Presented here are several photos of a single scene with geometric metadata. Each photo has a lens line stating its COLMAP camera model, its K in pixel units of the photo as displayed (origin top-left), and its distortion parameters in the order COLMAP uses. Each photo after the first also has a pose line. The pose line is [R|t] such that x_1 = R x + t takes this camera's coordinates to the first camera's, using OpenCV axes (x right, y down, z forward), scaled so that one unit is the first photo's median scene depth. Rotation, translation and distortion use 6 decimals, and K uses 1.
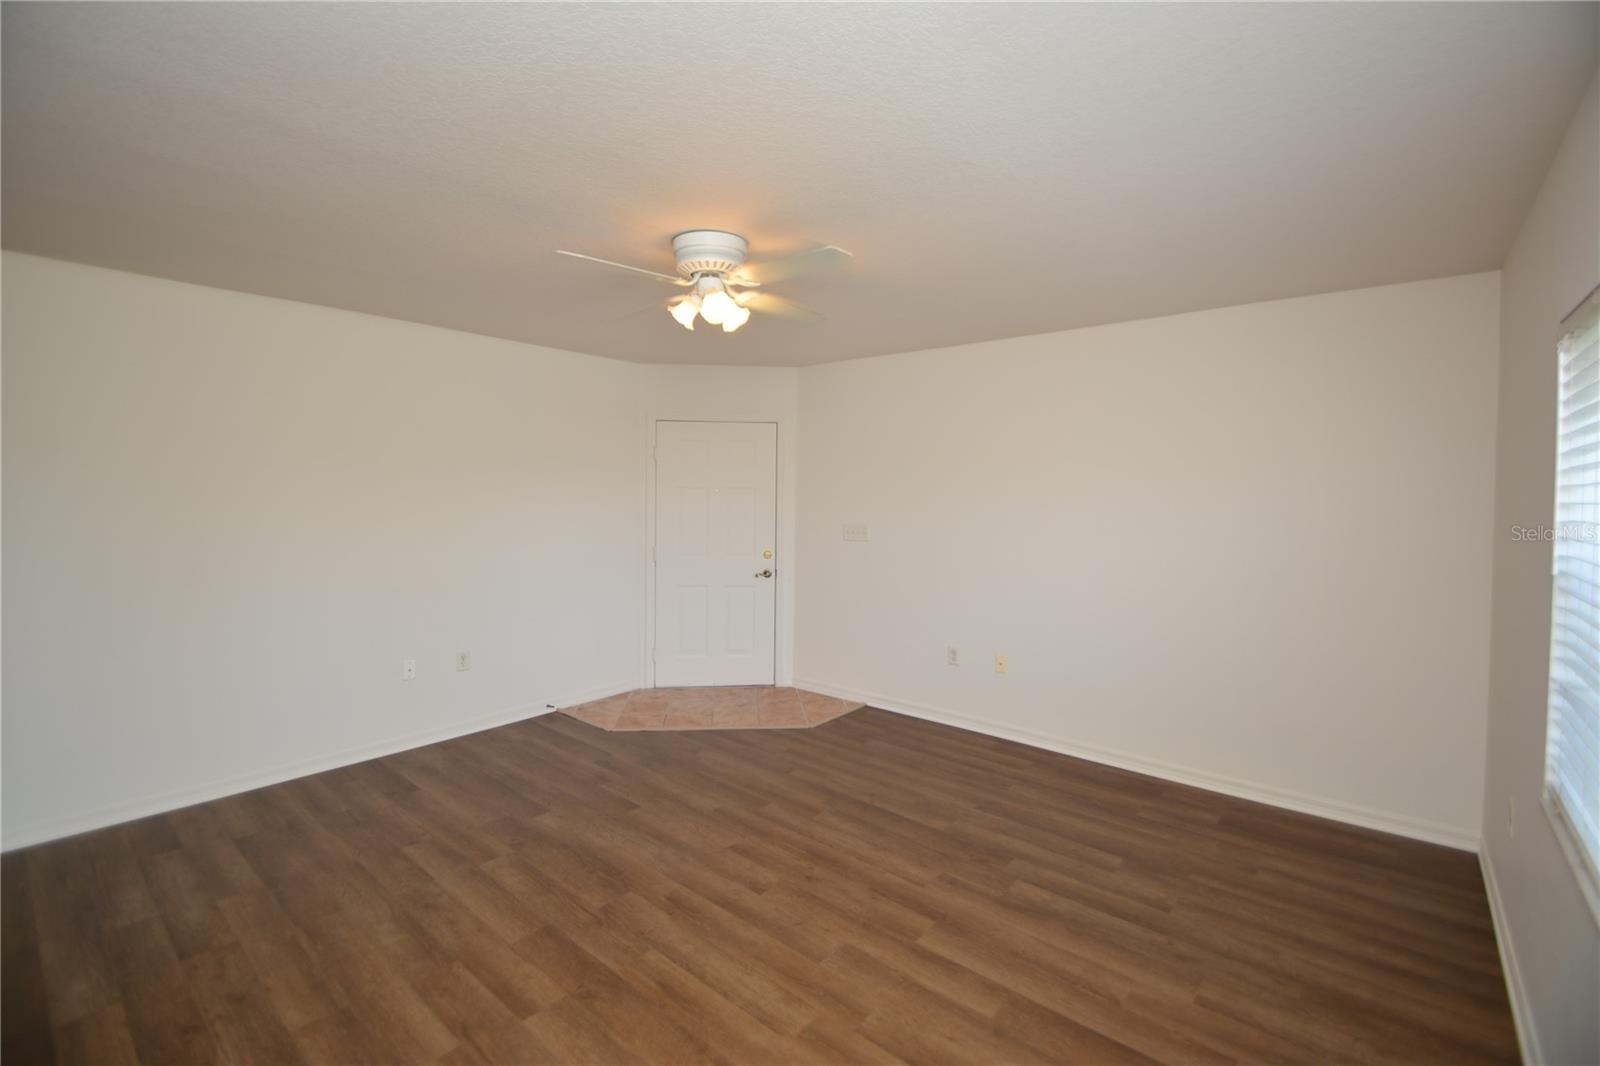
lens RADIAL K [[698.6, 0, 795.3], [0, 698.6, 502.9], [0, 0, 1]] dist [0.020200, -0.019972]
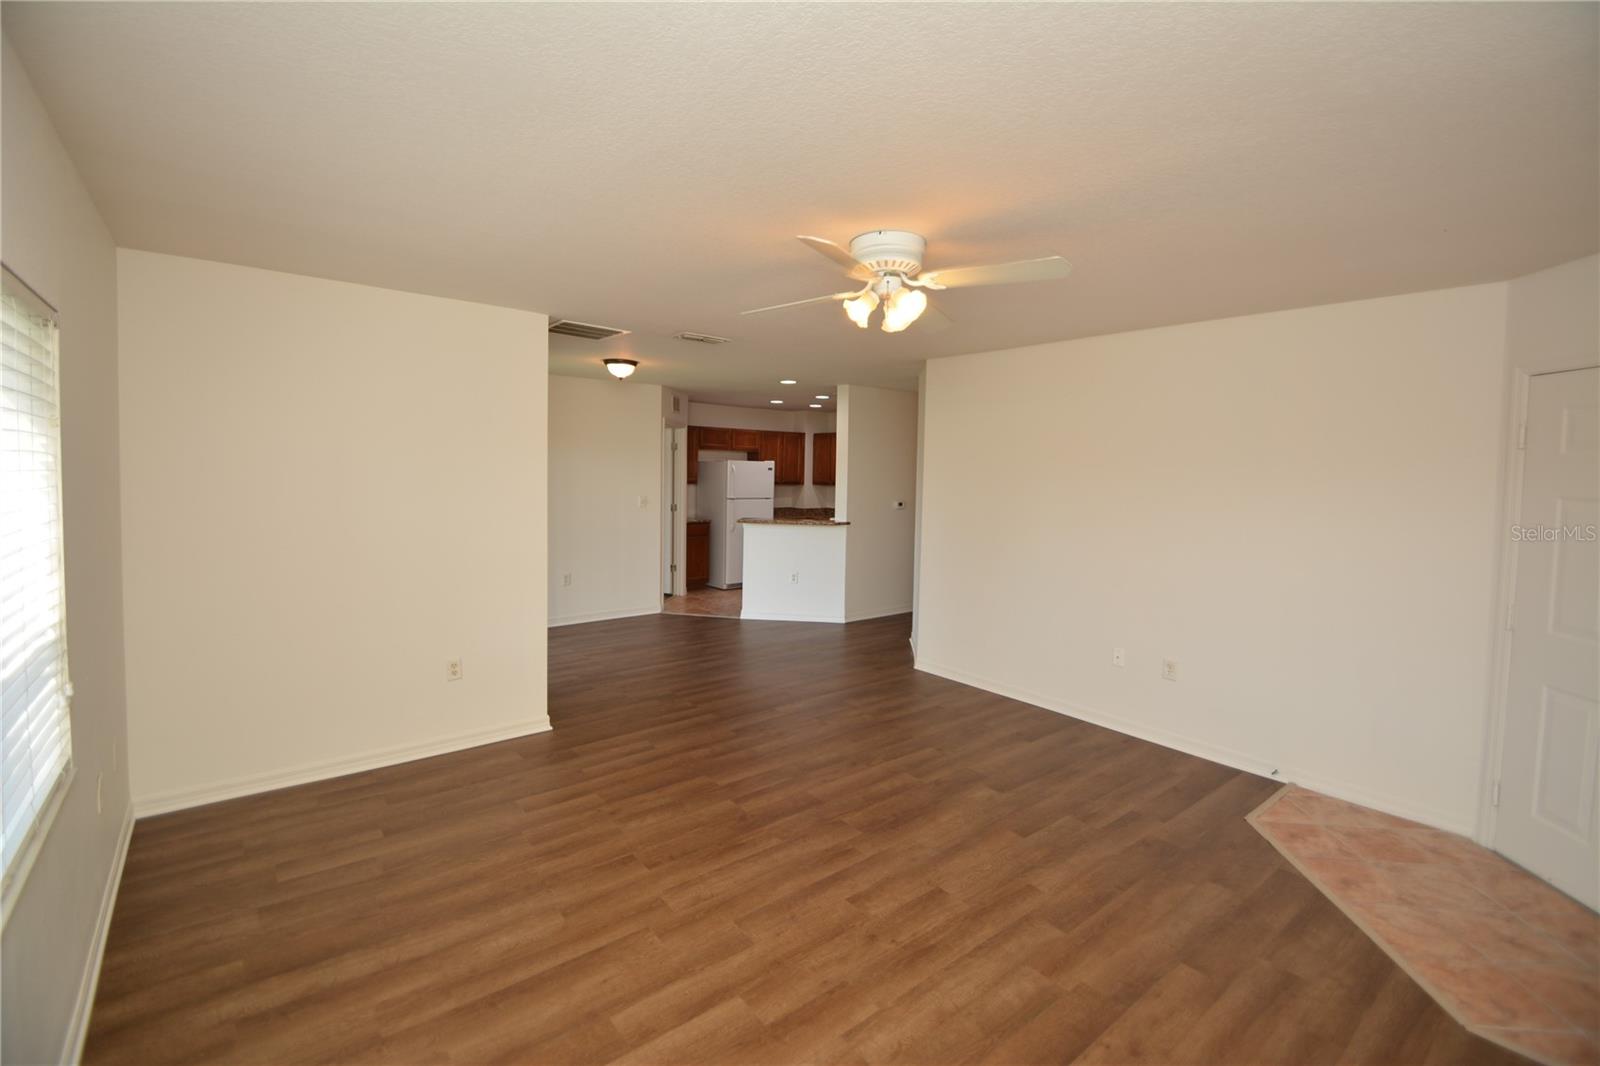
lens RADIAL K [[698.6, 0, 795.3], [0, 698.6, 502.9], [0, 0, 1]] dist [0.020200, -0.019972]
pose [[-0.191735, 0.035959, -0.980788, 0.806550], [-0.041341, 0.998146, 0.044677, -0.035215], [0.980576, 0.049113, -0.189893, 0.964996]]
